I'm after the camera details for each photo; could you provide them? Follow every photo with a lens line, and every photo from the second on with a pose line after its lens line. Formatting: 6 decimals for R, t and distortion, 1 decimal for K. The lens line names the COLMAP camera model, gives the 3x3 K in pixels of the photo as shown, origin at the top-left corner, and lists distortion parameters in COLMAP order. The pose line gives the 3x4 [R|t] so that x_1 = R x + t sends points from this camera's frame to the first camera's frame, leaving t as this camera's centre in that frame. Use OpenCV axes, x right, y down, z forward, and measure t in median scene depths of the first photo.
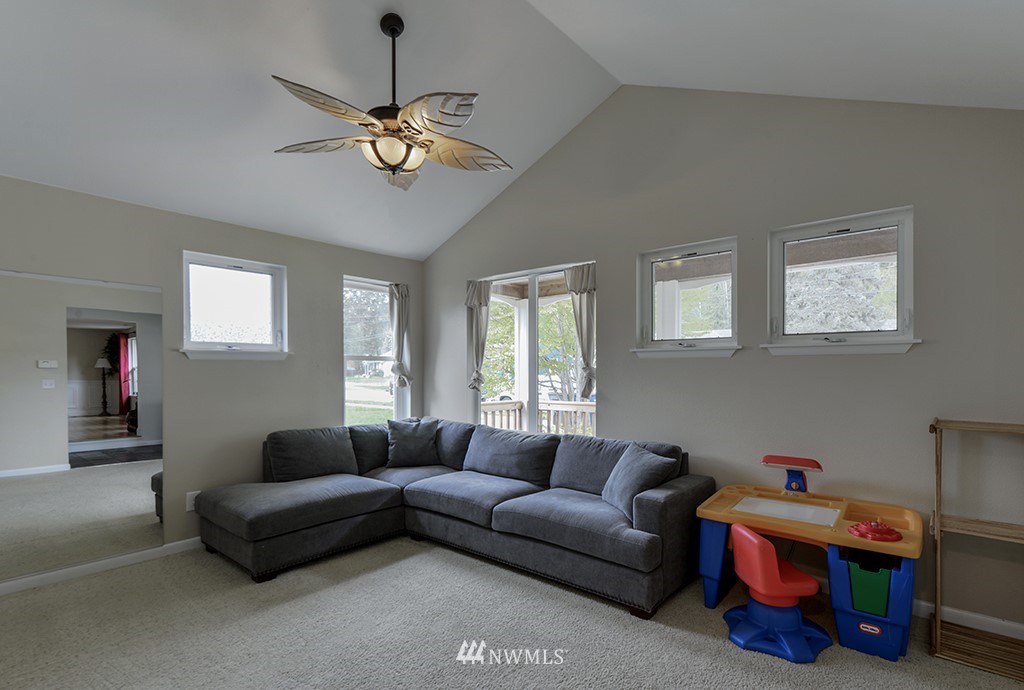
lens RADIAL K [[490.3, 0, 528.4], [0, 490.3, 369.9], [0, 0, 1]] dist [0.002188, 0.000315]
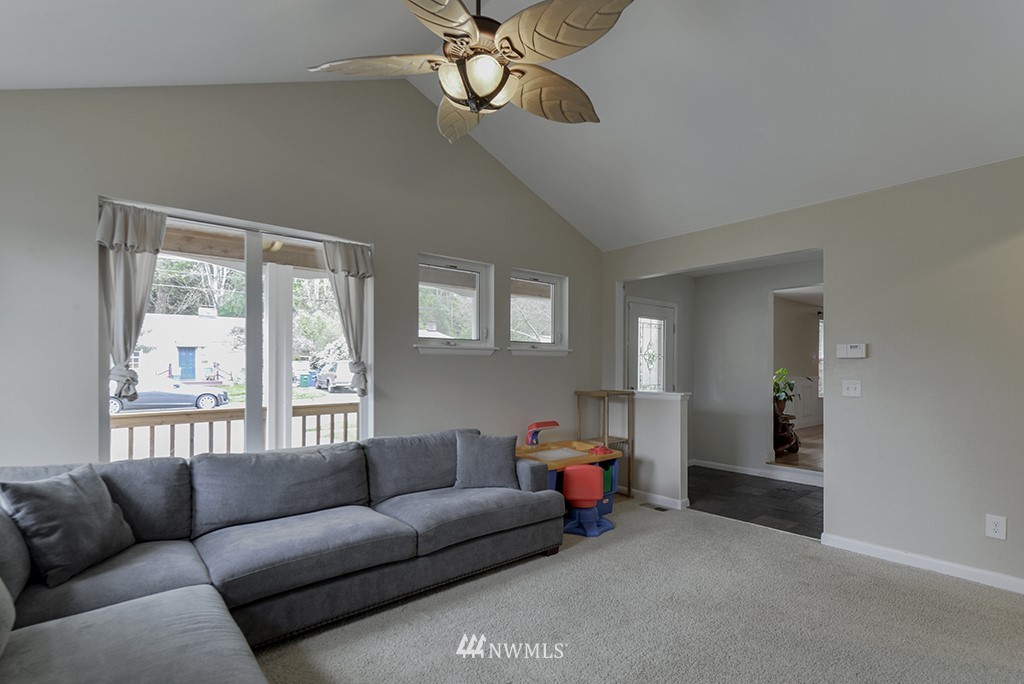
lens RADIAL K [[490.3, 0, 520.5], [0, 490.3, 367.3], [0, 0, 1]] dist [0.002188, 0.000315]
pose [[0.175260, -0.002775, 0.984518, -0.828536], [-0.005901, 0.999975, 0.003869, -0.000430], [-0.984505, -0.006488, 0.175239, 0.660750]]
